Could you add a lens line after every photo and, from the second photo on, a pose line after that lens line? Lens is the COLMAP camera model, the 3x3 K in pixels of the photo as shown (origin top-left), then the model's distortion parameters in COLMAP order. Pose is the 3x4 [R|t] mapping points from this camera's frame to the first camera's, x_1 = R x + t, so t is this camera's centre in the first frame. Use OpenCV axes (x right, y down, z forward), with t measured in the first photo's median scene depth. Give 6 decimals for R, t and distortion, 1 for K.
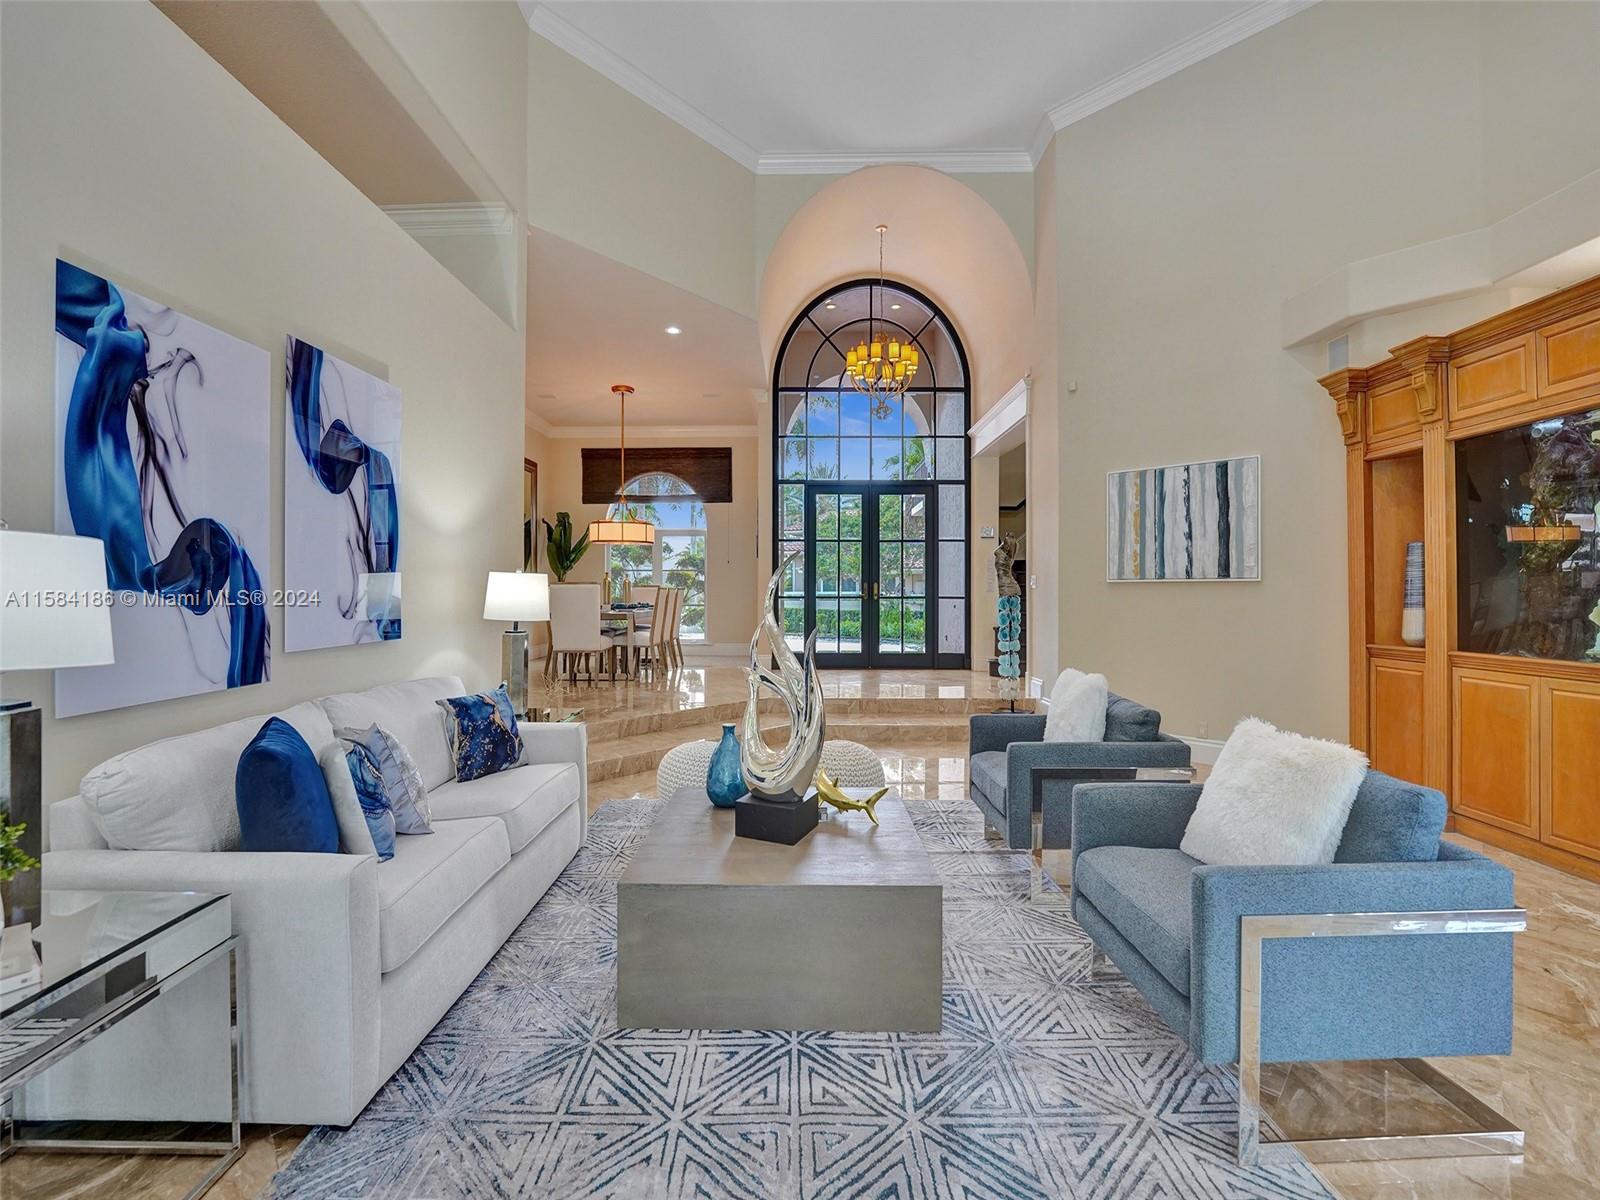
lens RADIAL K [[653.3, 0, 799.2], [0, 653.3, 591.2], [0, 0, 1]] dist [-0.015944, 0.000288]
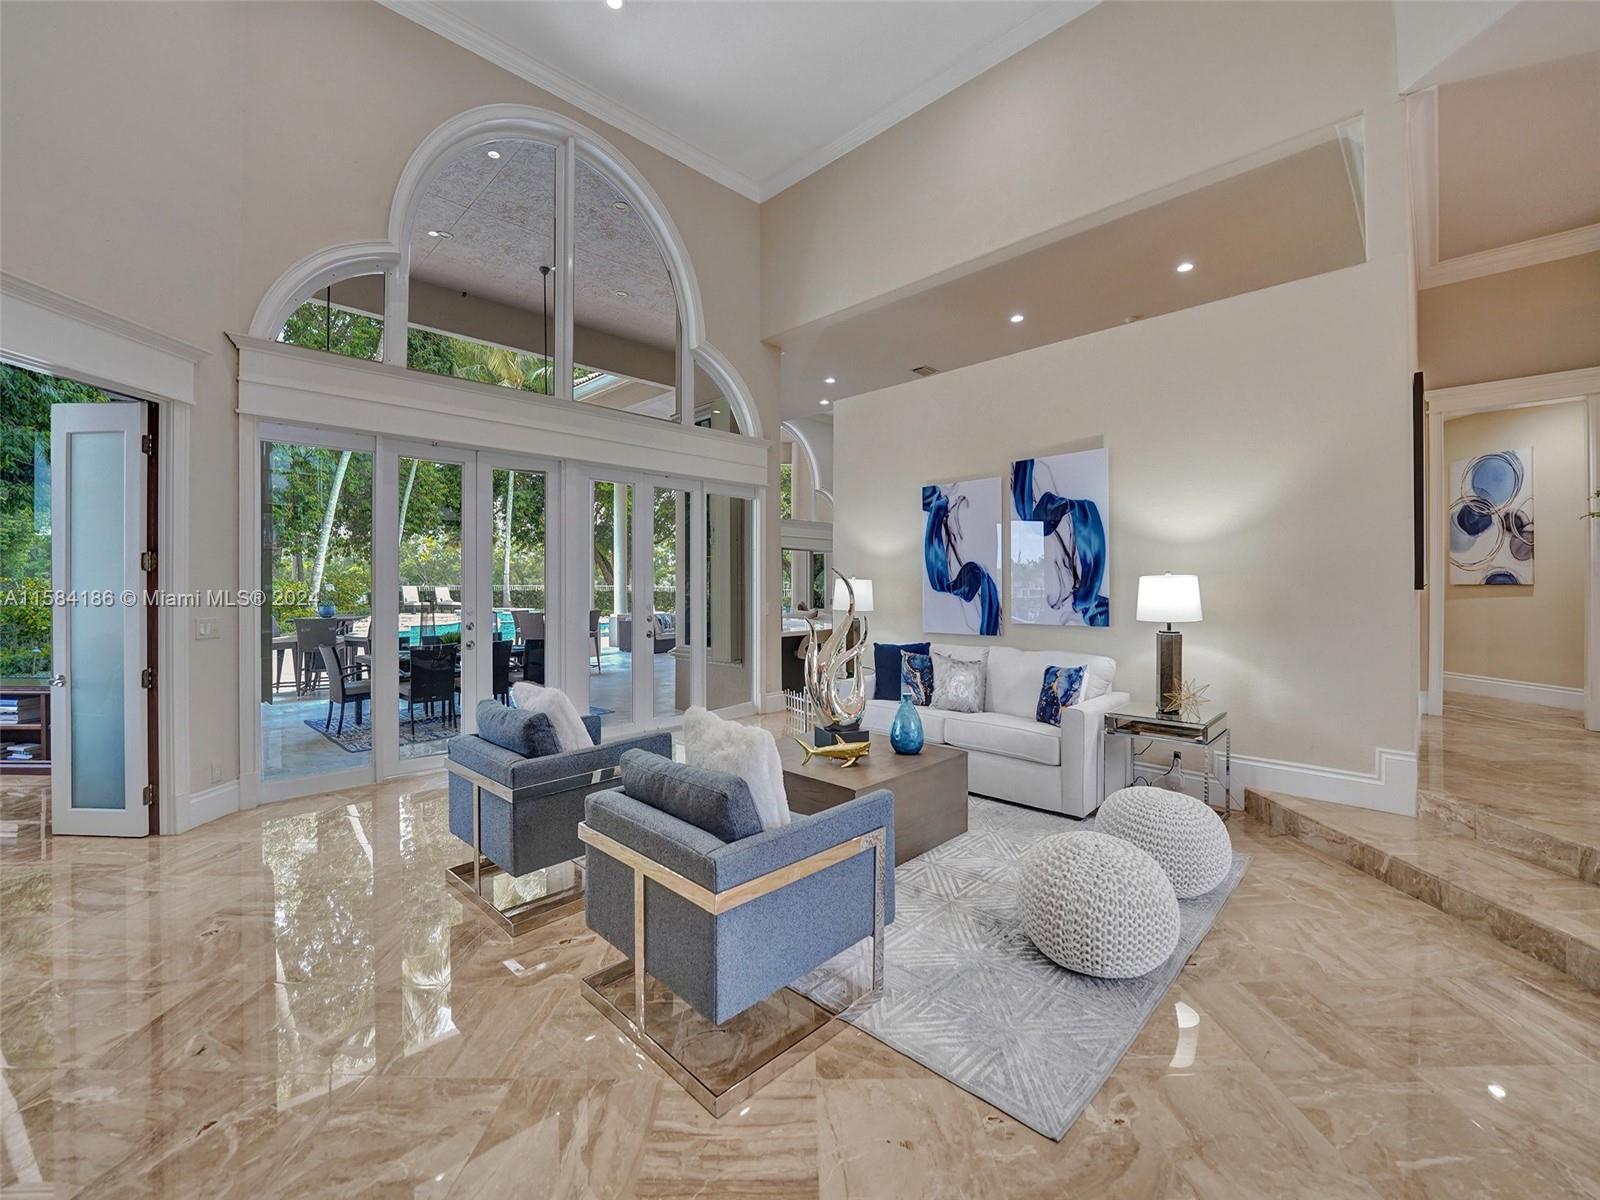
lens RADIAL K [[653.3, 0, 799.2], [0, 653.3, 591.2], [0, 0, 1]] dist [-0.015944, 0.000288]
pose [[-0.694251, -0.002903, -0.719727, 0.919697], [-0.004056, 0.999992, -0.000121, -0.000246], [0.719722, 0.002835, -0.694257, 1.614111]]
